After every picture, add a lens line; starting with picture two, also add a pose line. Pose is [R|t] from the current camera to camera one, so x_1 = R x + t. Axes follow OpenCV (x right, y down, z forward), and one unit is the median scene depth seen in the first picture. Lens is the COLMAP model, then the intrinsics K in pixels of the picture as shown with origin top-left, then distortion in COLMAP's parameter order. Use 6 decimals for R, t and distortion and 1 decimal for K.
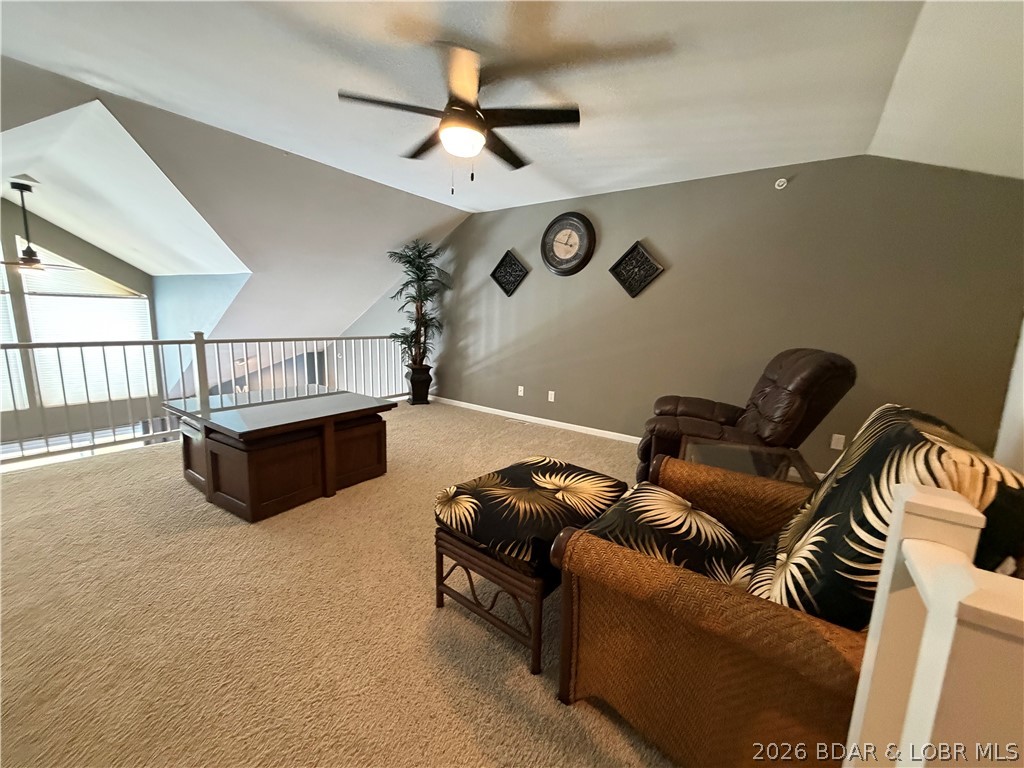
lens RADIAL K [[408.2, 0, 509.1], [0, 408.2, 384.5], [0, 0, 1]] dist [-0.000730, 0.000729]
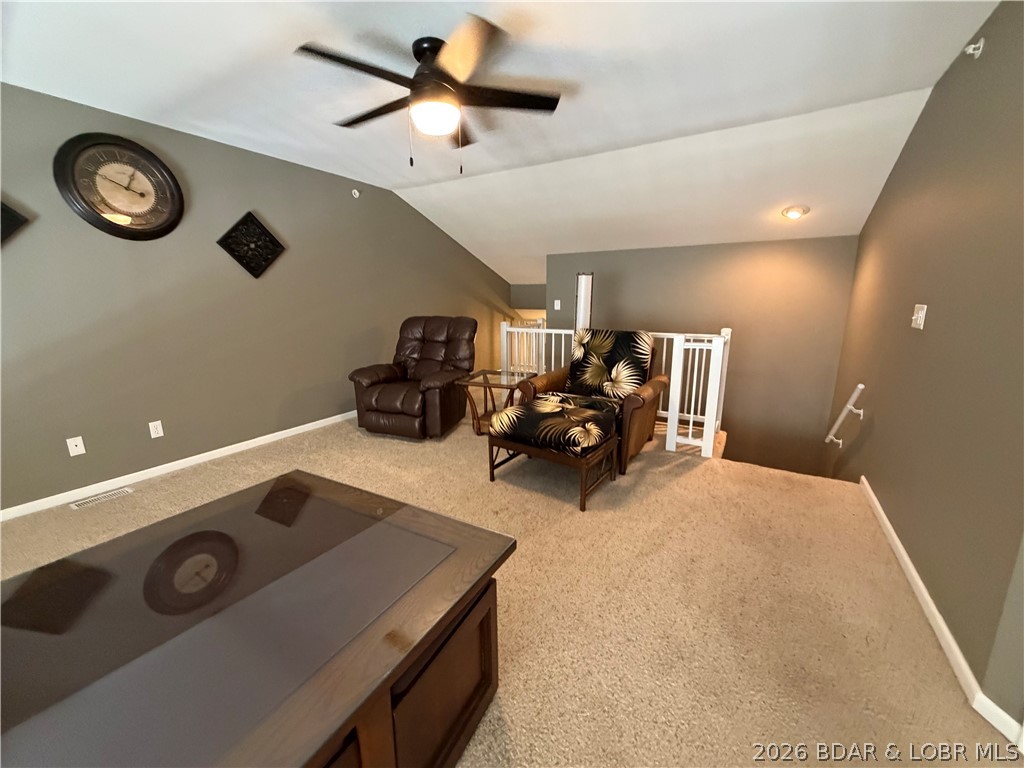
lens RADIAL K [[409.2, 0, 507.2], [0, 409.2, 383.1], [0, 0, 1]] dist [0.002416, 0.000124]
pose [[-0.068120, -0.243401, 0.967531, -1.196749], [0.165611, 0.953570, 0.251549, -0.245724], [-0.983836, 0.177369, -0.024648, 1.008542]]
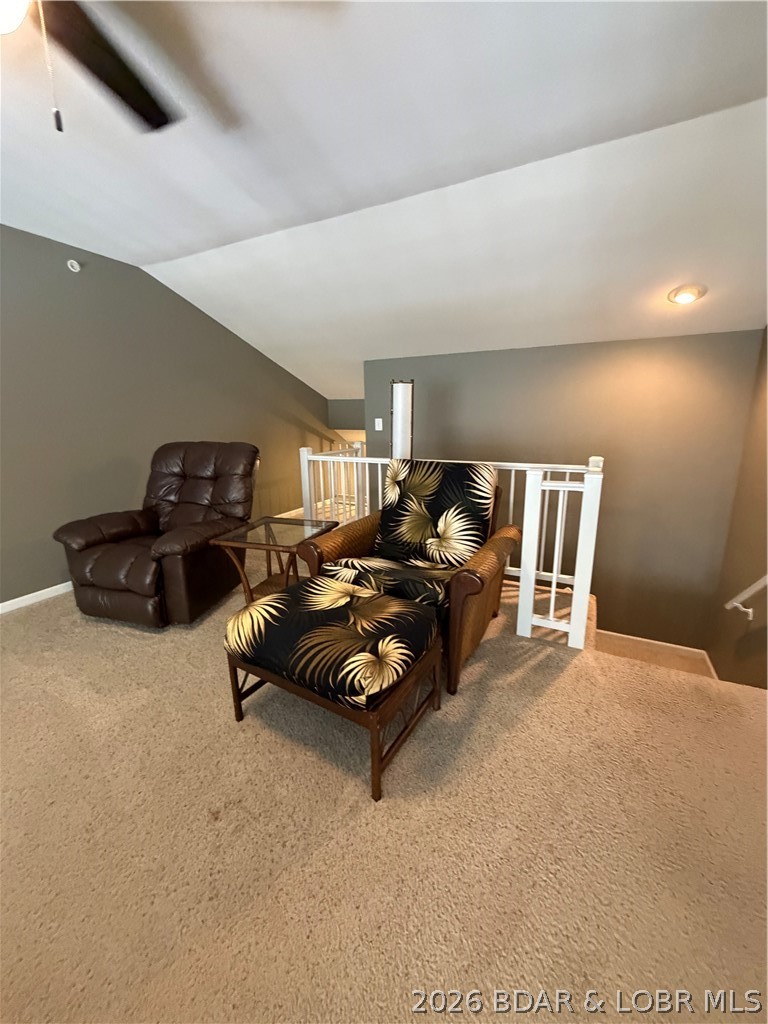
lens RADIAL K [[408.2, 0, 381.3], [0, 408.2, 508.2], [0, 0, 1]] dist [-0.000730, 0.000729]
pose [[-0.133041, -0.257534, 0.957066, -0.660196], [0.167782, 0.945861, 0.277842, -0.182123], [-0.976806, 0.197543, -0.082629, 0.781423]]
